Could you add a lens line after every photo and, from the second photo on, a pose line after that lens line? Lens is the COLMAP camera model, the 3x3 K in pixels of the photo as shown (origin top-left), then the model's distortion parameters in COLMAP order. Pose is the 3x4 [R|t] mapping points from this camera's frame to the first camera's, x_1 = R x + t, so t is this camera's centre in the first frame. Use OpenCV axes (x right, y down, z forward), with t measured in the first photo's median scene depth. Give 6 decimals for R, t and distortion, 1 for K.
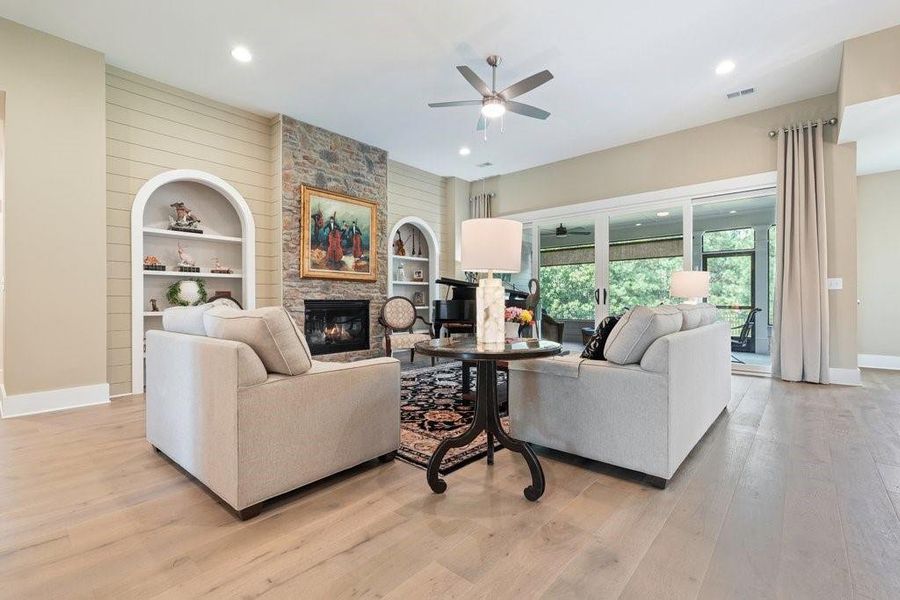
lens RADIAL K [[421.4, 0, 450.0], [0, 421.4, 300.0], [0, 0, 1]] dist [0.001243, 0.000068]
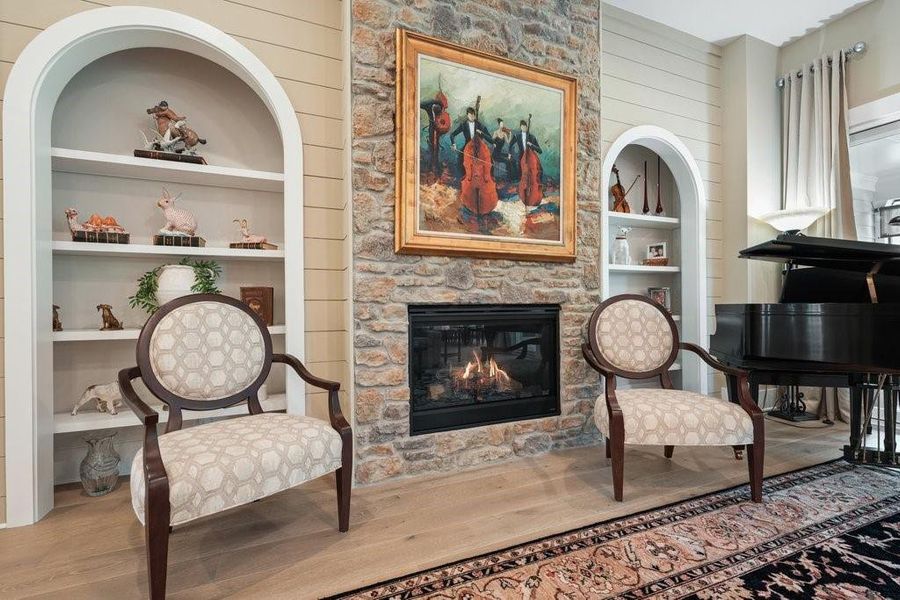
lens RADIAL K [[392.1, 0, 452.9], [0, 392.1, 301.1], [0, 0, 1]] dist [0.001293, 0.000064]
pose [[0.906142, -0.003487, -0.422960, -0.128493], [0.003007, 0.999994, -0.001802, -0.002214], [0.422963, 0.000361, 0.906147, 0.626225]]
